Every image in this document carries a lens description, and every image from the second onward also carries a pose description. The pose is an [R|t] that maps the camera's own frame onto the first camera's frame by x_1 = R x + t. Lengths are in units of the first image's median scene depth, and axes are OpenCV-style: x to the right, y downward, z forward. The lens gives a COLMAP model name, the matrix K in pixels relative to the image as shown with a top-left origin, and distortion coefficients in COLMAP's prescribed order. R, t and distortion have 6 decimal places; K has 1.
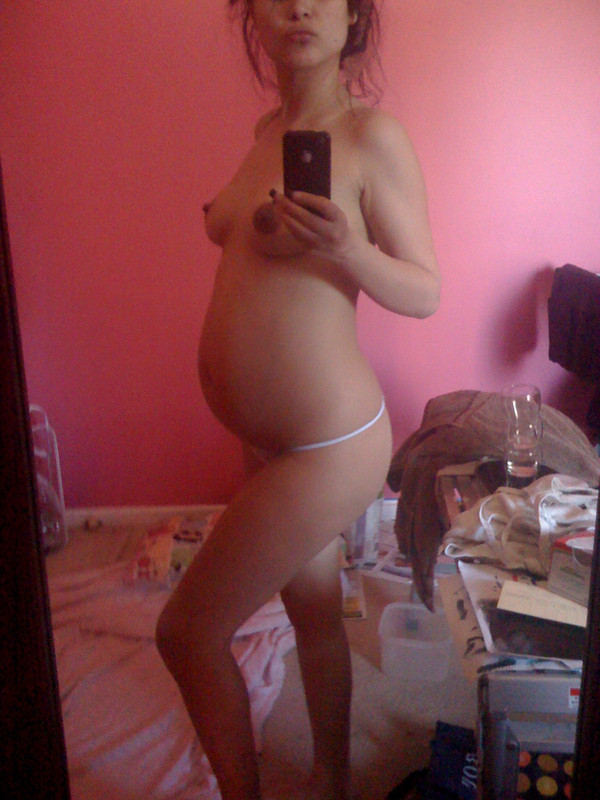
lens RADIAL K [[697.9, 0, 298.8], [0, 697.9, 380.6], [0, 0, 1]] dist [-0.001632, 0.002502]
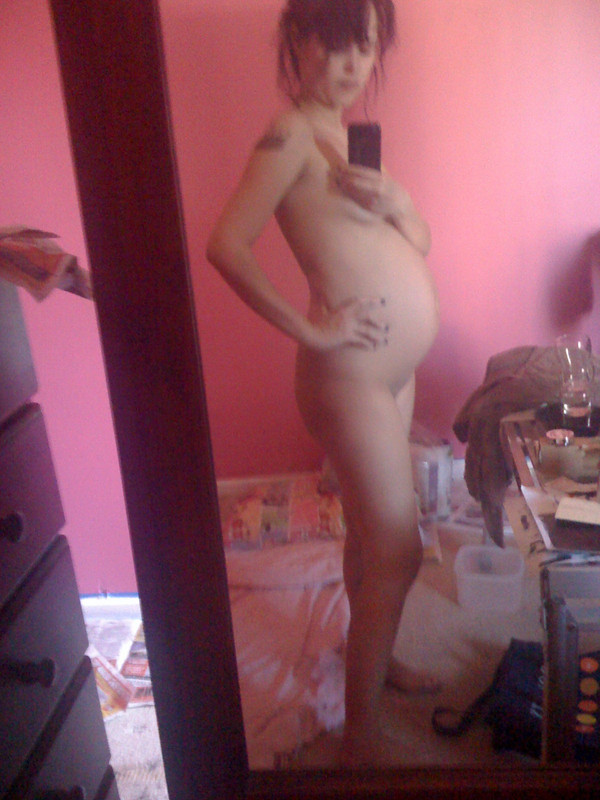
lens RADIAL K [[755.3, 0, 300.0], [0, 755.3, 400.0], [0, 0, 1]] dist [0.042000, 0.001997]
pose [[0.995943, -0.050886, -0.074214, -0.029713], [0.052121, 0.998531, 0.014792, 0.066043], [0.073352, -0.018600, 0.997133, -0.233888]]
